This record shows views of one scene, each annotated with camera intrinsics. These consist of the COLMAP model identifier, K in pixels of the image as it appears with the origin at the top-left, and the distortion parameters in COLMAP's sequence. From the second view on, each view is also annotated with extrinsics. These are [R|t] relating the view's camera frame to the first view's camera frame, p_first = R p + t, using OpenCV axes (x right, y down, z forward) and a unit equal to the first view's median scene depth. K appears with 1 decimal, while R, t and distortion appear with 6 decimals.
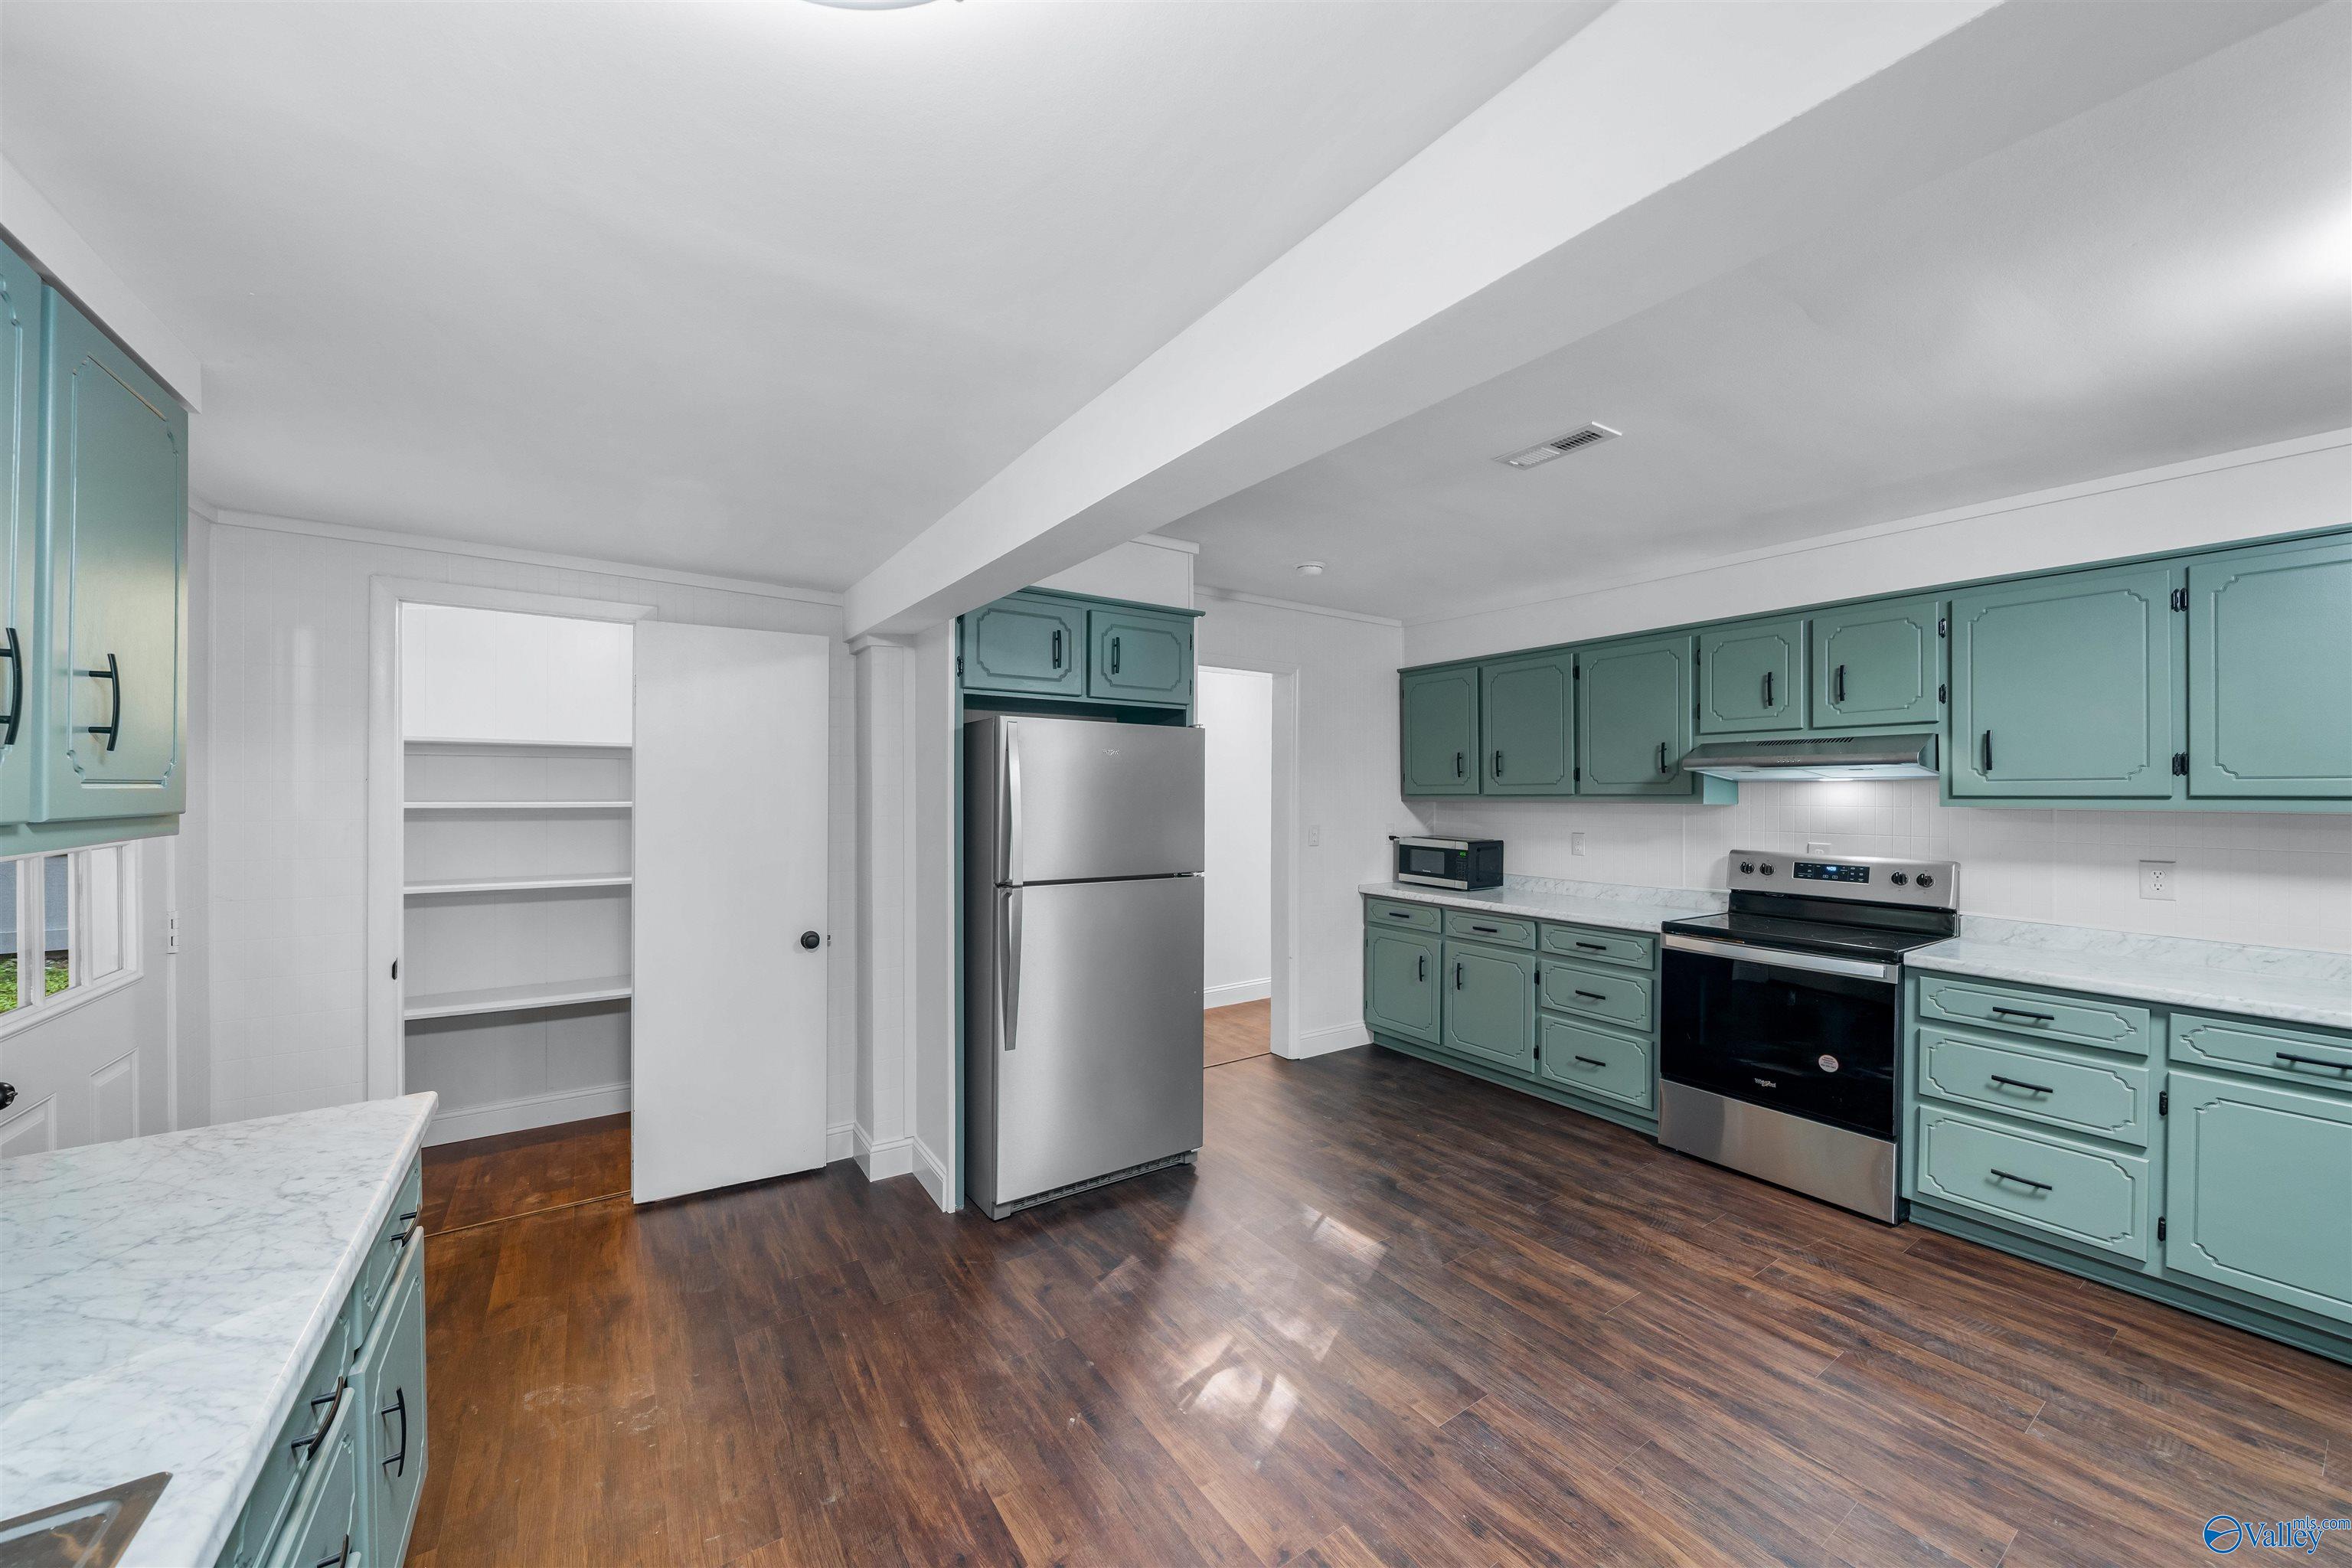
lens RADIAL K [[854.9, 0, 1170.5], [0, 854.9, 786.9], [0, 0, 1]] dist [-0.002586, -0.000187]
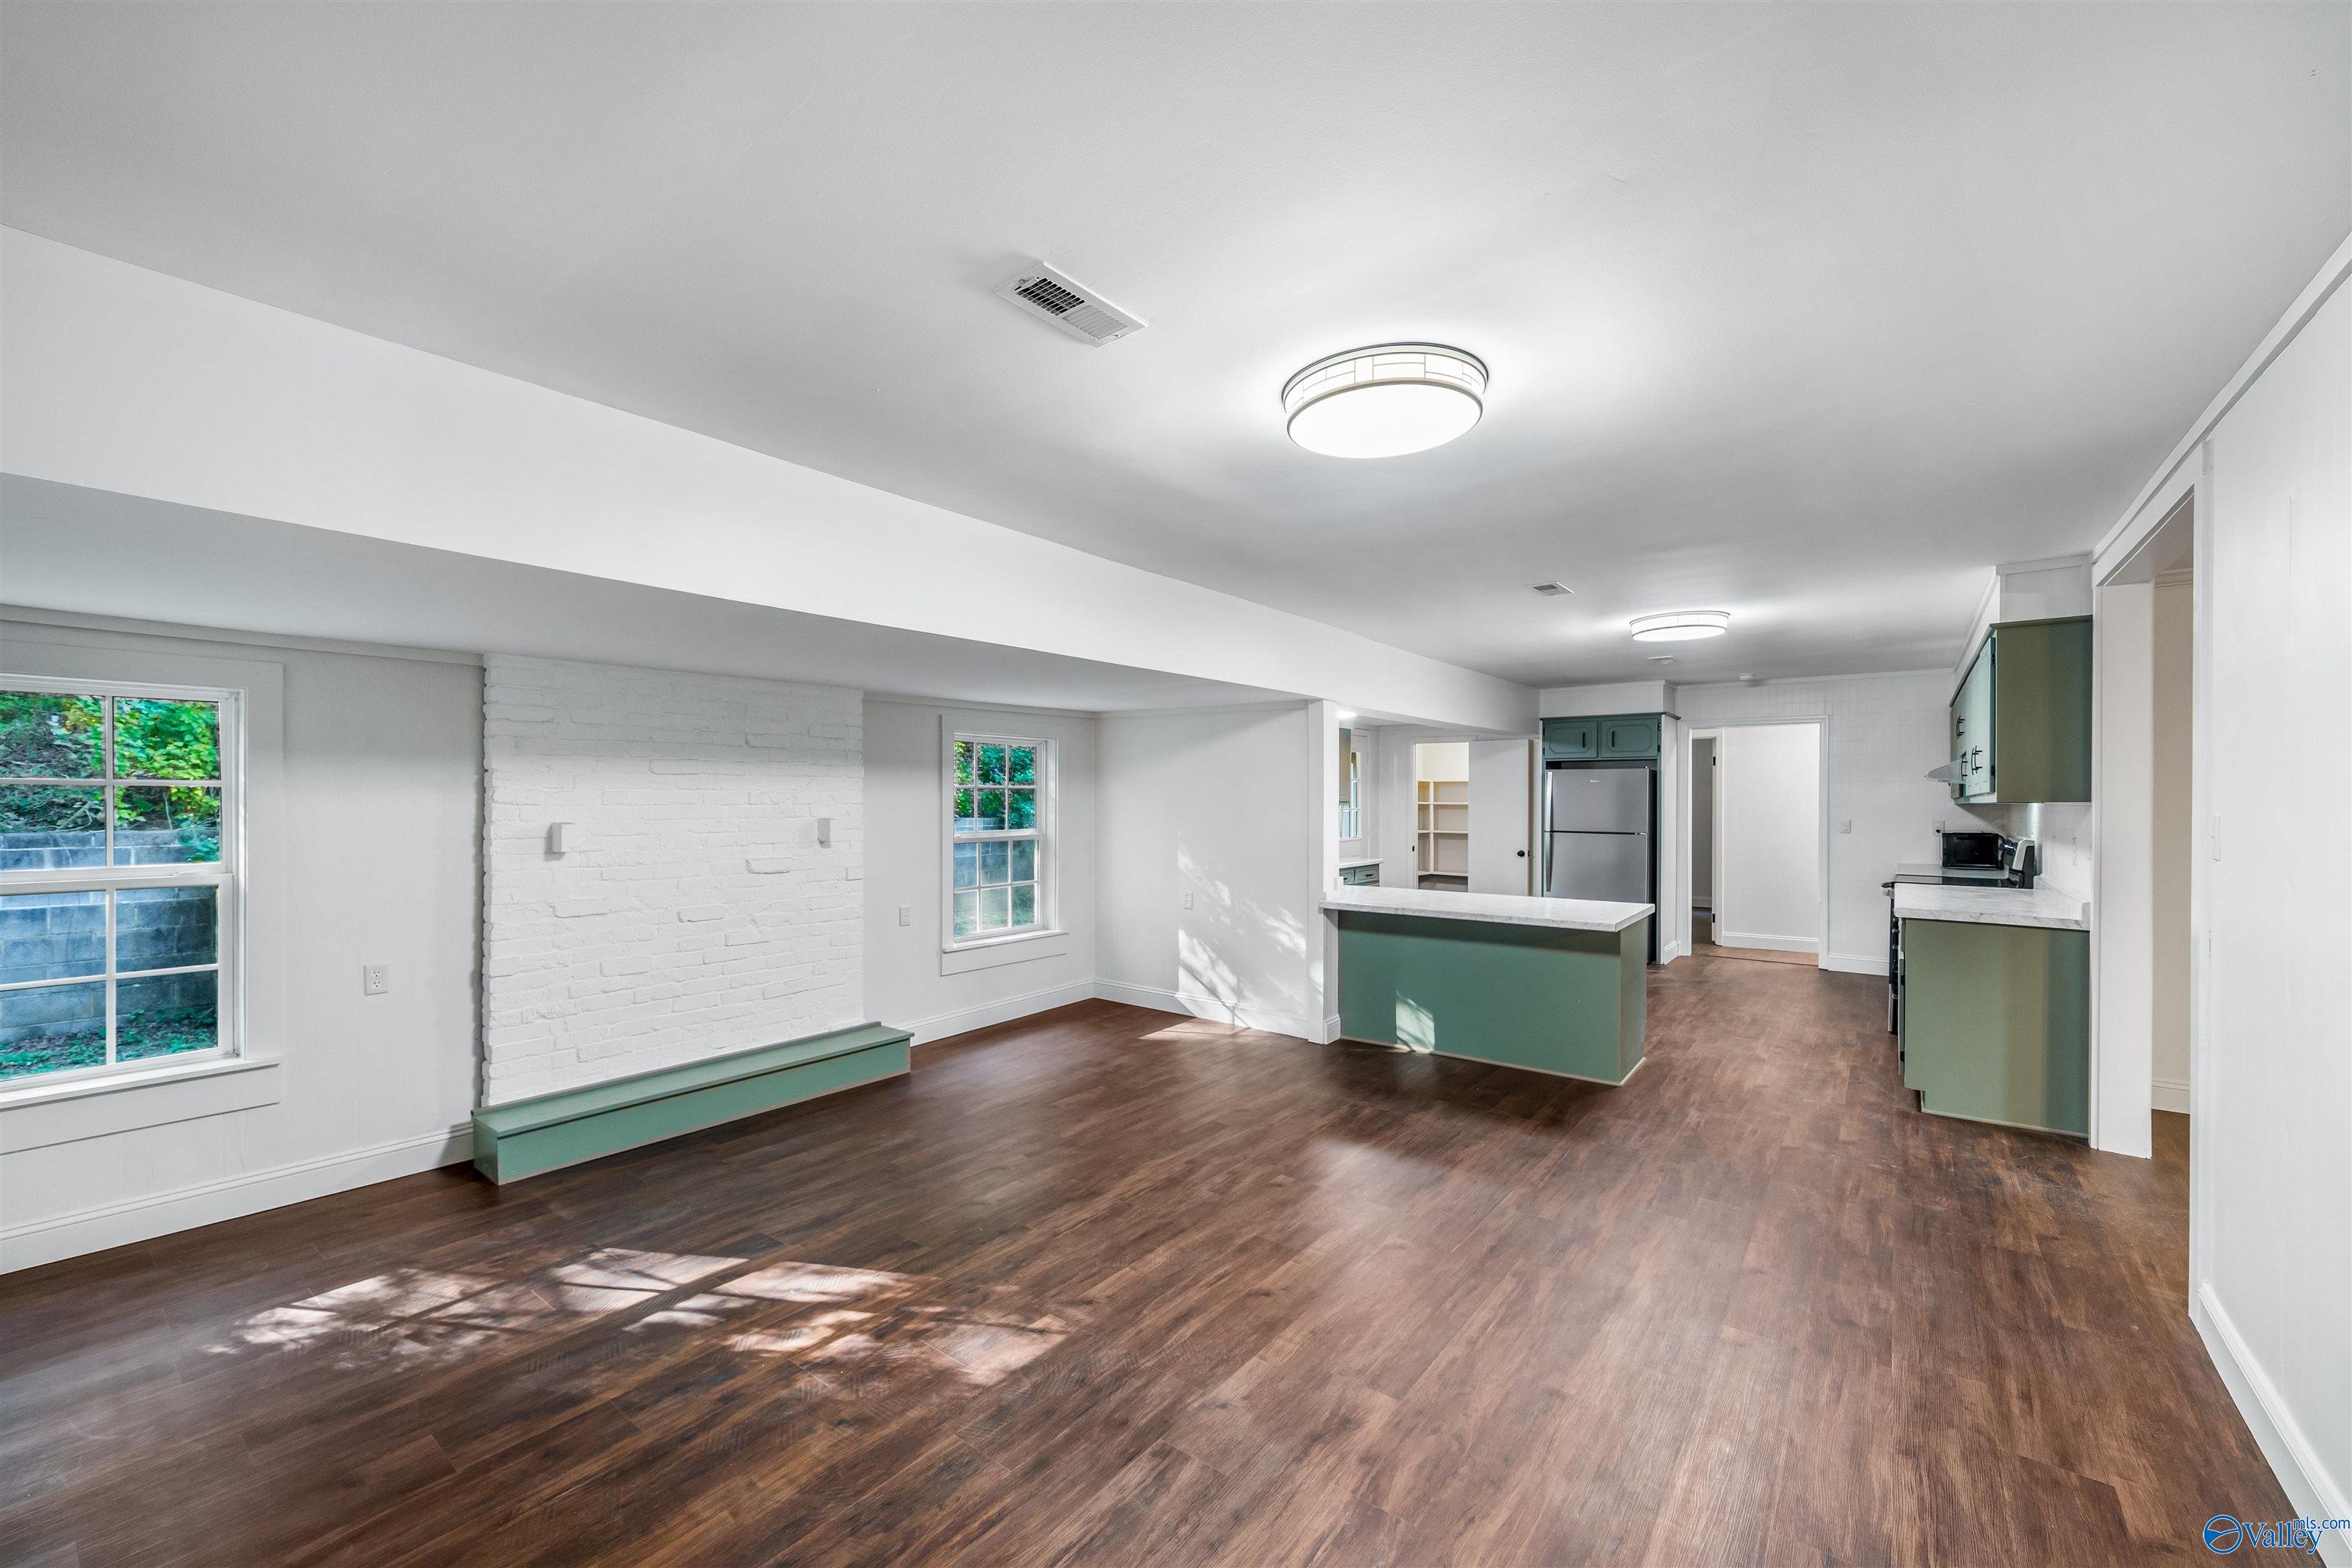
lens RADIAL K [[930.7, 0, 1163.3], [0, 930.7, 802.7], [0, 0, 1]] dist [-0.000104, -0.000221]
pose [[0.306321, -0.000577, -0.951928, 2.601398], [0.000978, 0.999999, -0.000292, 0.026195], [0.951928, -0.000842, 0.306322, -1.245717]]
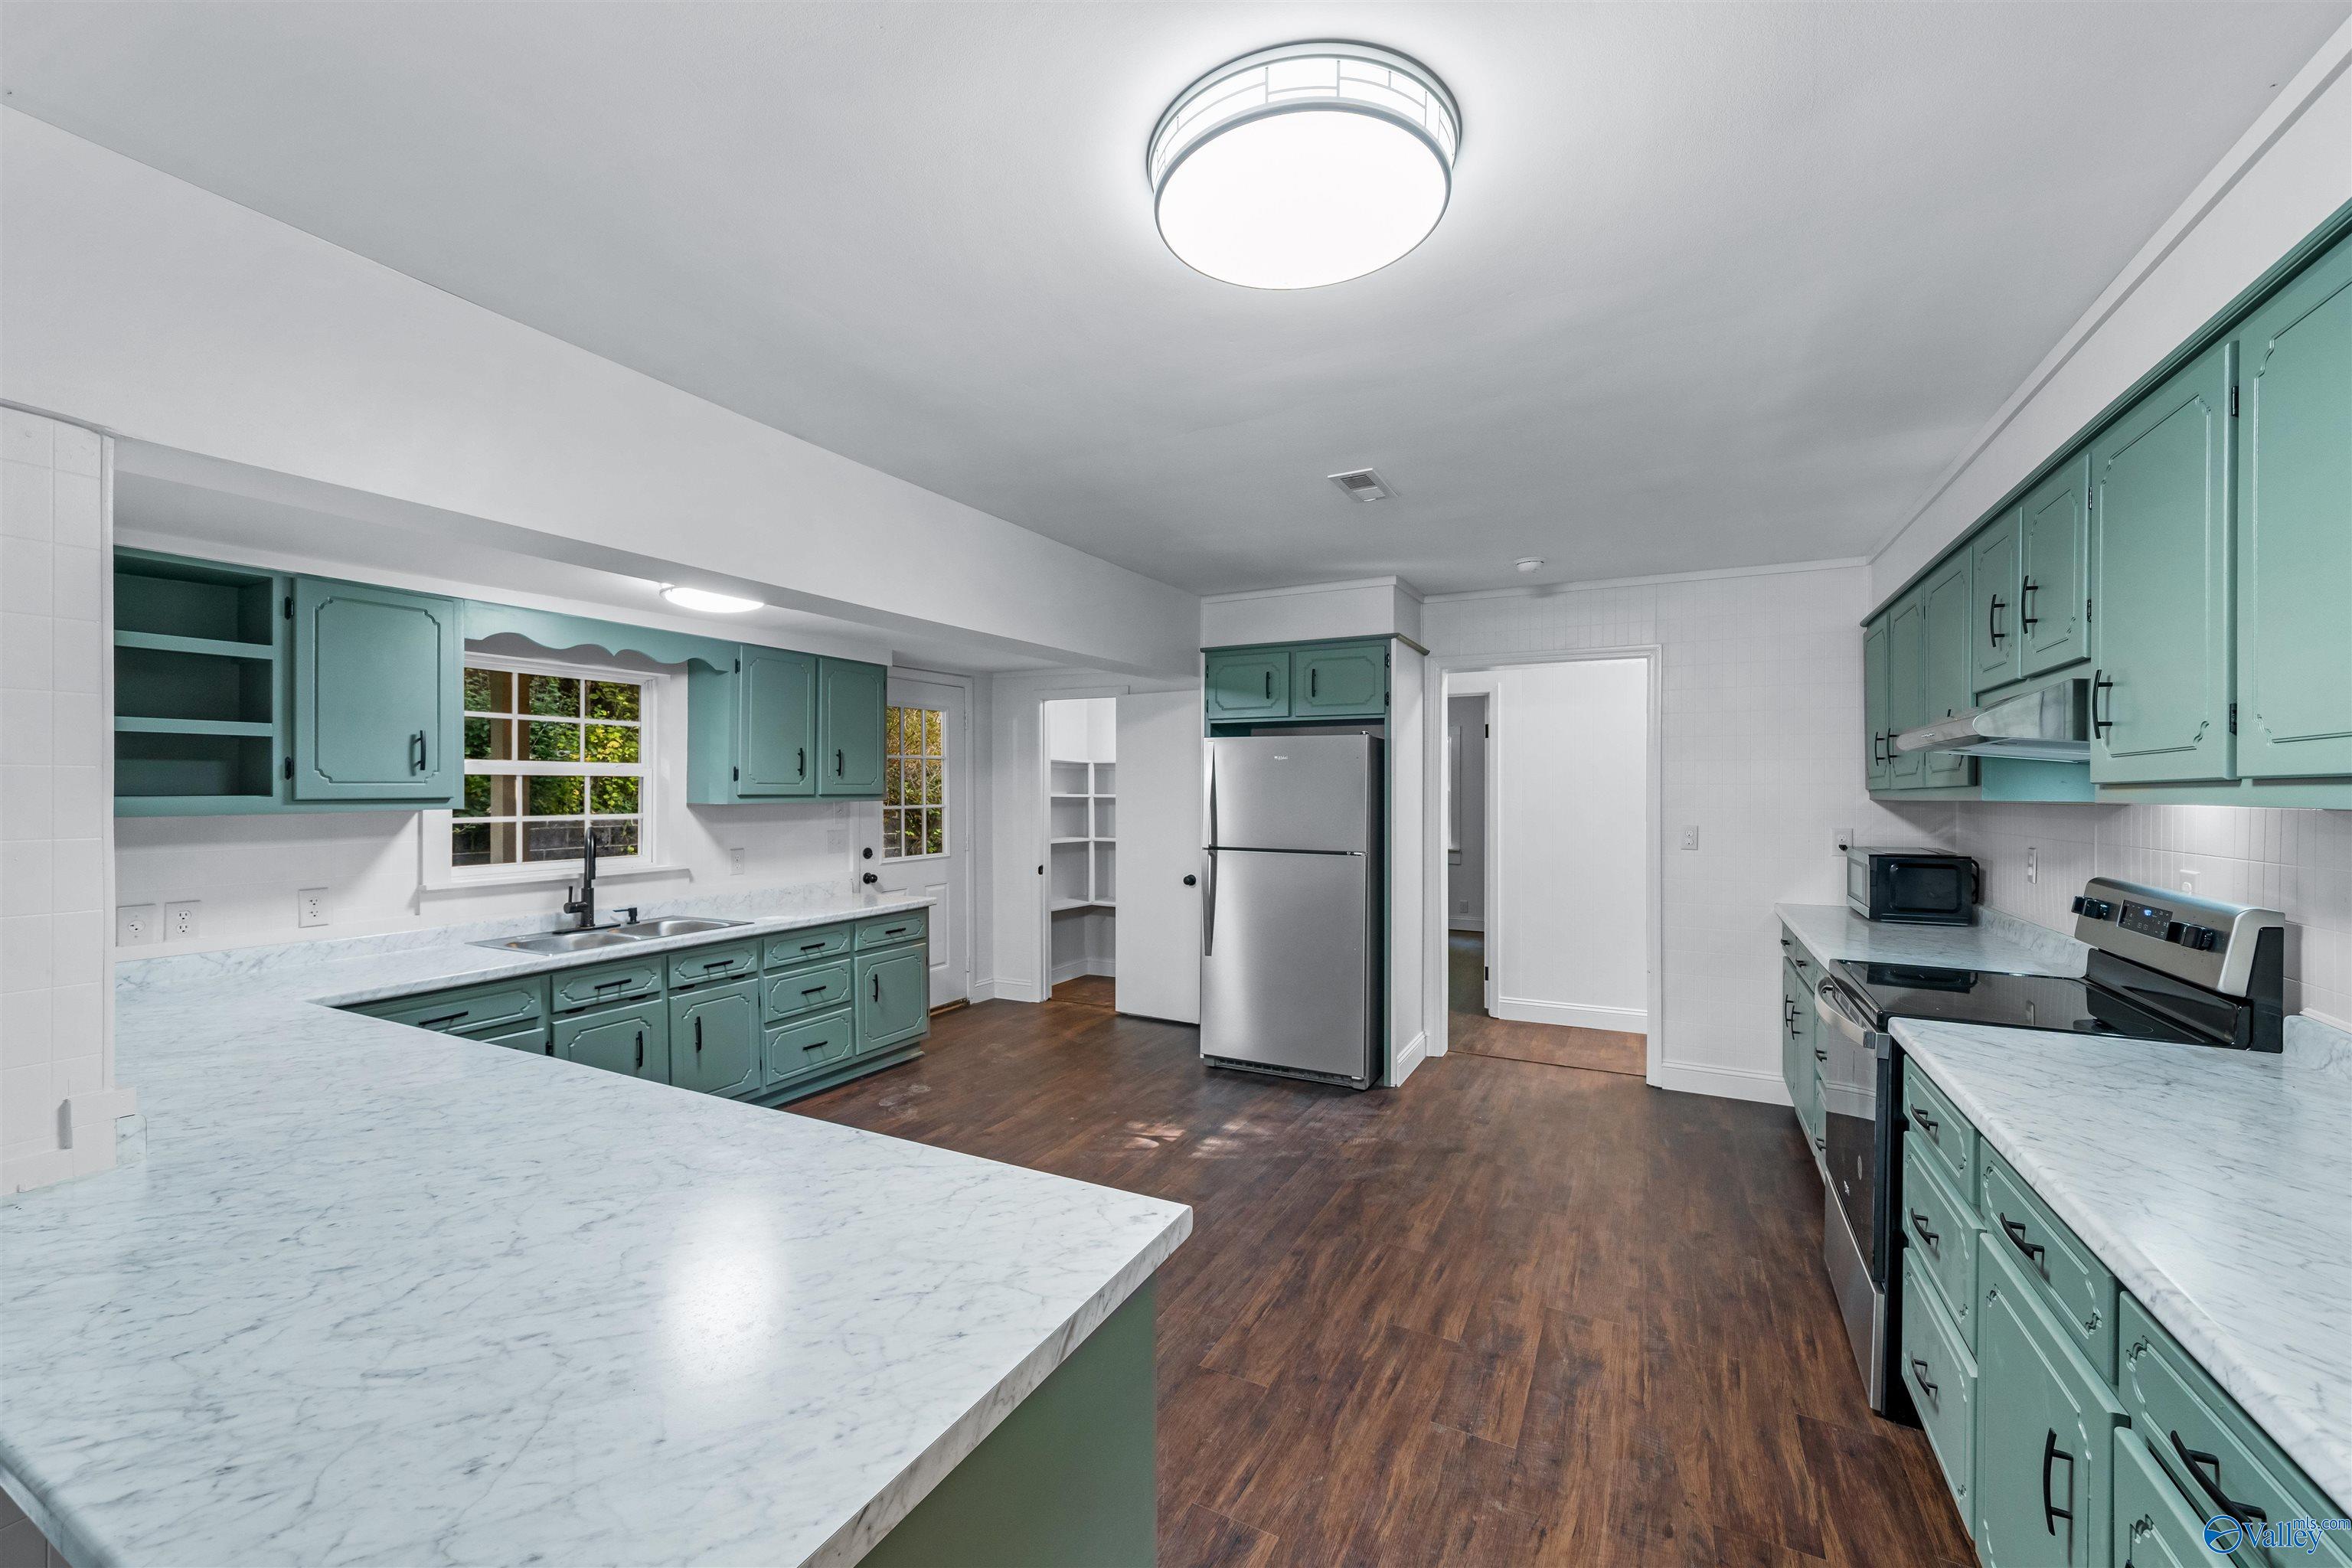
lens RADIAL K [[930.7, 0, 1165.2], [0, 930.7, 788.9], [0, 0, 1]] dist [-0.000104, -0.000221]
pose [[0.471590, -0.004479, -0.881806, 1.427345], [0.003310, 0.999989, -0.003309, 0.016343], [0.881811, -0.001359, 0.471600, 0.166731]]
